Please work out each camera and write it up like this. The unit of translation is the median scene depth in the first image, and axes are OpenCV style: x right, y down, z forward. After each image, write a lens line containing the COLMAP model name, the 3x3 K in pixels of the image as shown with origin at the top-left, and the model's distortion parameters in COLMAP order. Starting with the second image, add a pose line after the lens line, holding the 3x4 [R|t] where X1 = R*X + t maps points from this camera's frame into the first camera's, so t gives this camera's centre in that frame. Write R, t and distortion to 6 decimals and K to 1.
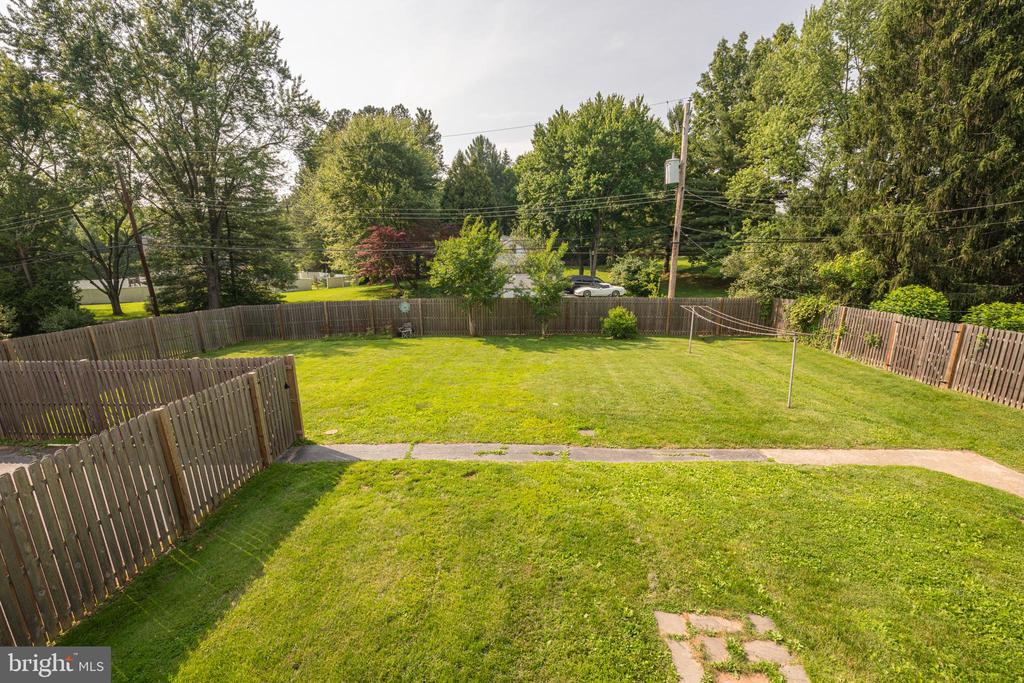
lens RADIAL K [[417.8, 0, 507.9], [0, 417.8, 351.7], [0, 0, 1]] dist [-0.014842, -0.001045]
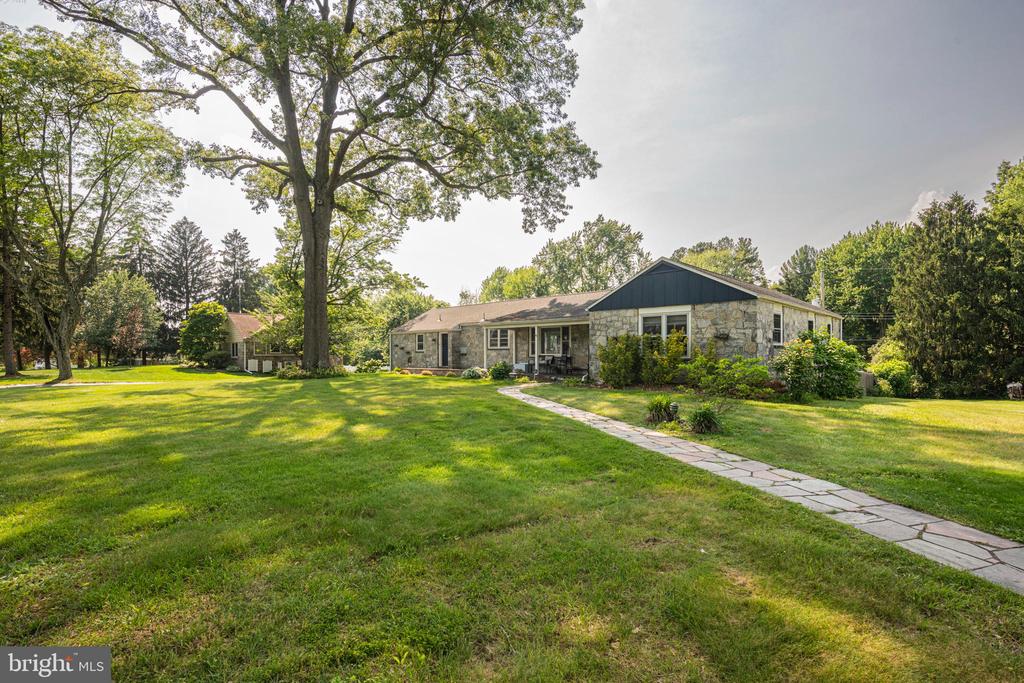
lens RADIAL K [[484.2, 0, 514.8], [0, 484.2, 343.9], [0, 0, 1]] dist [0.004201, -0.000888]
pose [[0.744113, -0.006076, -0.668026, 0.398501], [-0.153841, 0.971525, -0.180199, 0.164334], [0.650099, 0.236858, 0.721990, -0.684910]]
